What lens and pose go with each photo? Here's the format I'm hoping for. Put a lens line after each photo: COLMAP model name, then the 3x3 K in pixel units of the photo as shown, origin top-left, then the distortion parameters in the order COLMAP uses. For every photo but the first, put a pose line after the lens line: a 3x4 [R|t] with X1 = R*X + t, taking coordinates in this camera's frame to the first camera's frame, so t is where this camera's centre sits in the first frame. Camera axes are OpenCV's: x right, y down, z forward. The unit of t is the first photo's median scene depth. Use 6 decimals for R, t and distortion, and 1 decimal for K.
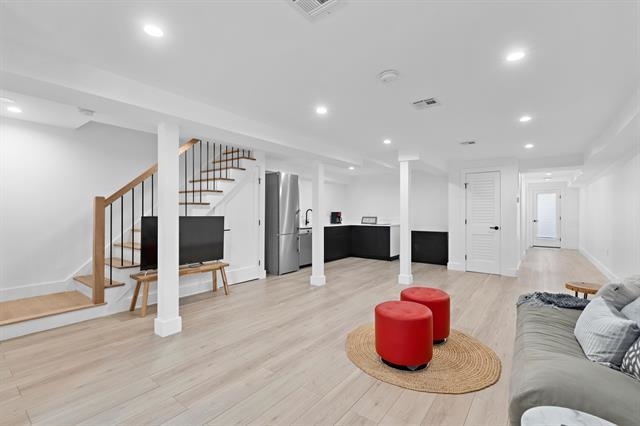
lens RADIAL K [[286.5, 0, 318.3], [0, 286.5, 212.4], [0, 0, 1]] dist [0.000859, 0.000008]
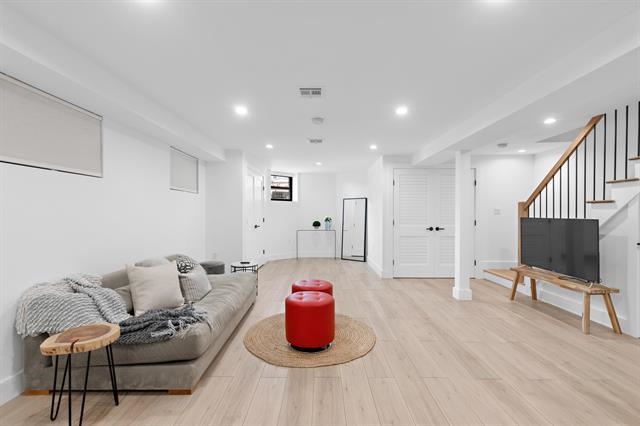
lens RADIAL K [[286.5, 0, 321.1], [0, 286.5, 216.0], [0, 0, 1]] dist [0.000859, 0.000008]
pose [[-0.792124, 0.006423, -0.610326, 0.553087], [0.001254, 0.999960, 0.008896, -0.002276], [0.610358, 0.006281, -0.792101, 1.055154]]
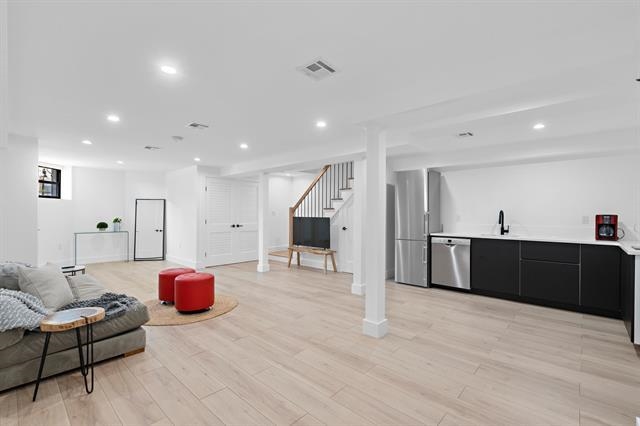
lens RADIAL K [[286.5, 0, 320.7], [0, 286.5, 213.3], [0, 0, 1]] dist [0.000859, 0.000008]
pose [[-0.082207, -0.003137, -0.996610, 0.961193], [-0.001987, 0.999994, -0.002984, -0.002616], [0.996613, 0.001735, -0.082213, 0.993618]]
